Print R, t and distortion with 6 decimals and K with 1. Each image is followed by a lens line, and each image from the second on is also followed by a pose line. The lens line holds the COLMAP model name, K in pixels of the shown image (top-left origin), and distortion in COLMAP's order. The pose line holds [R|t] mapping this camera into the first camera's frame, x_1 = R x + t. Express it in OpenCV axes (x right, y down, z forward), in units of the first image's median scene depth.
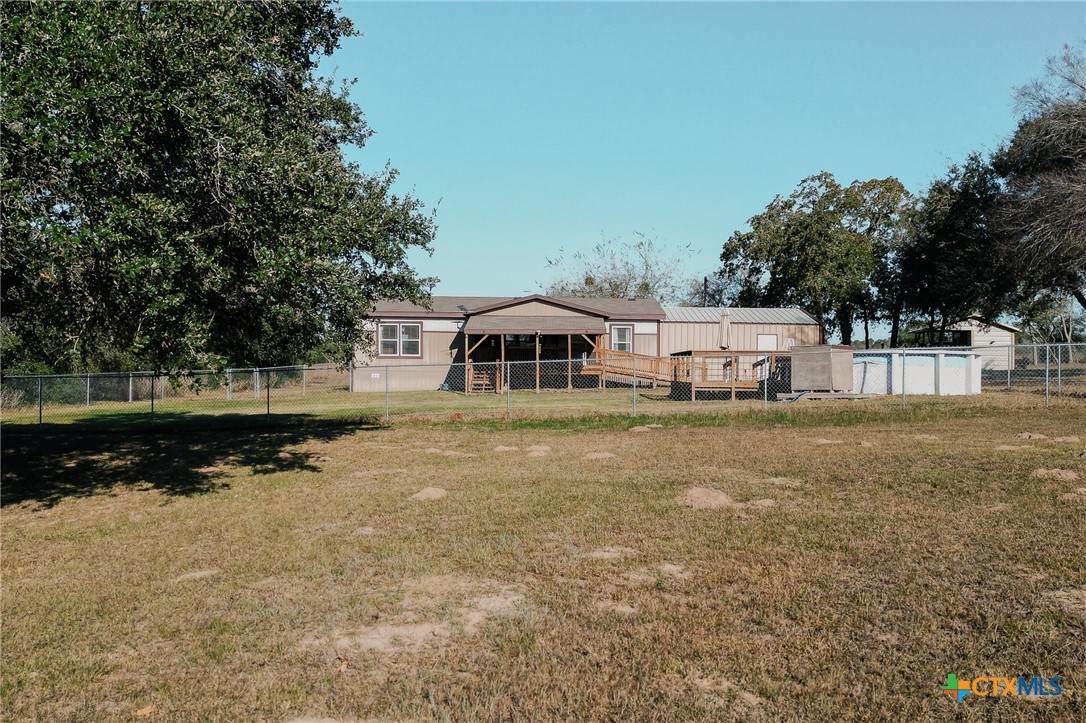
lens RADIAL K [[887.9, 0, 541.0], [0, 887.9, 377.0], [0, 0, 1]] dist [0.068415, -0.074542]
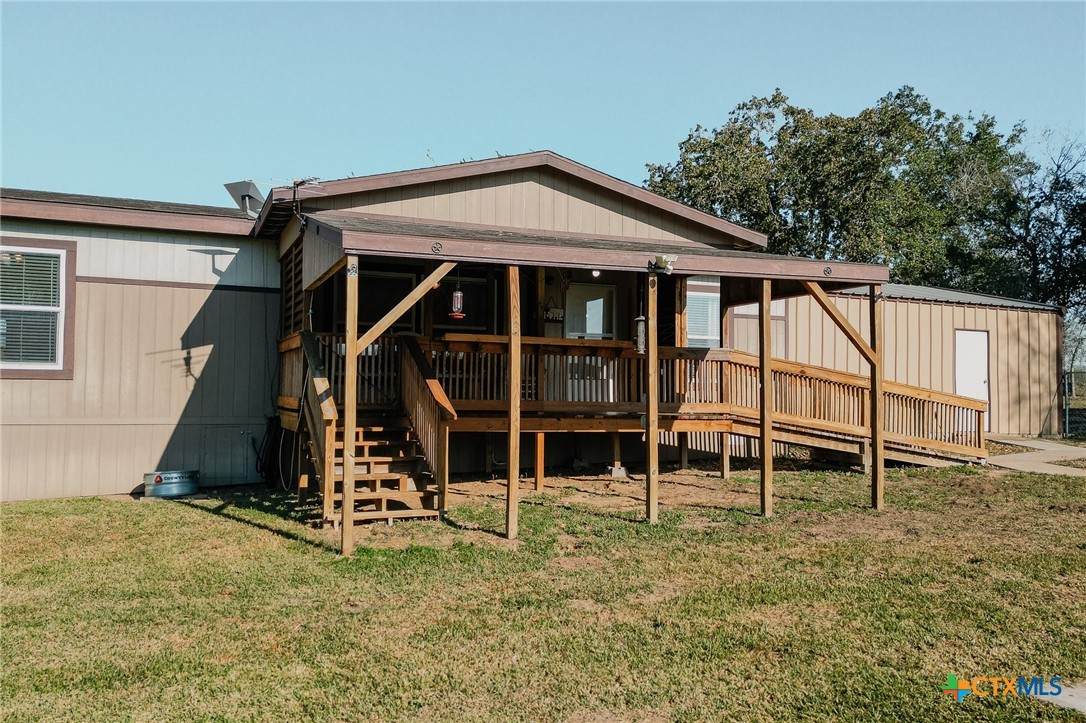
lens RADIAL K [[887.9, 0, 541.0], [0, 887.9, 377.0], [0, 0, 1]] dist [0.068415, -0.074542]
pose [[0.922681, 0.009553, 0.385446, -0.107191], [0.006085, 0.999208, -0.039332, -0.009854], [-0.385517, 0.038636, 0.921892, 0.695086]]
